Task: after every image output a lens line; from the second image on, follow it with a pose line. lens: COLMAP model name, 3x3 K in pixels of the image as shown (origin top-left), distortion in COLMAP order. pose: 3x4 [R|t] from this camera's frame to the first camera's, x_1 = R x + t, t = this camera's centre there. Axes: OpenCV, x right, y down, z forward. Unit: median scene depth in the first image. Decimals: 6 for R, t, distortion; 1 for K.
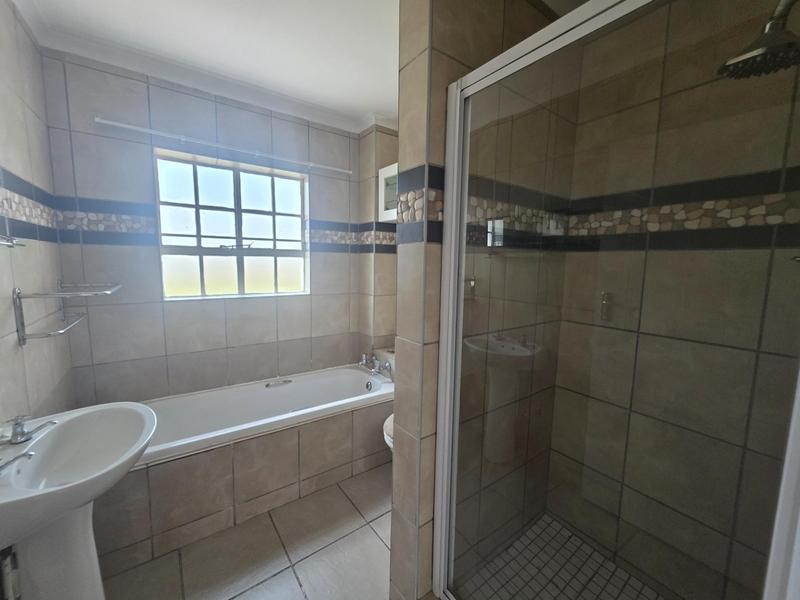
lens RADIAL K [[323.3, 0, 400.3], [0, 323.3, 296.0], [0, 0, 1]] dist [-0.000935, -0.000063]
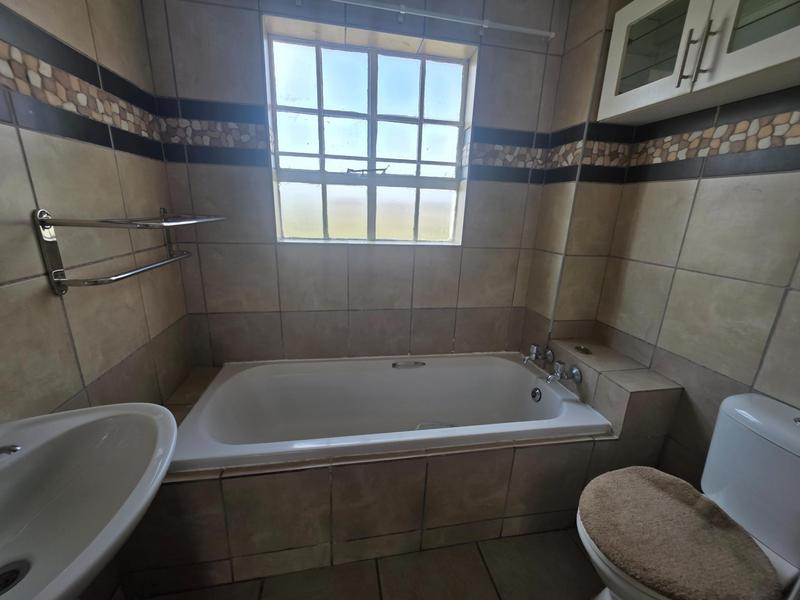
lens RADIAL K [[323.3, 0, 400.3], [0, 323.3, 296.0], [0, 0, 1]] dist [-0.000935, -0.000063]
pose [[0.904474, 0.129379, -0.406434, -0.114156], [-0.067680, 0.984347, 0.162731, -0.003715], [0.421126, -0.119679, 0.899072, 0.349006]]
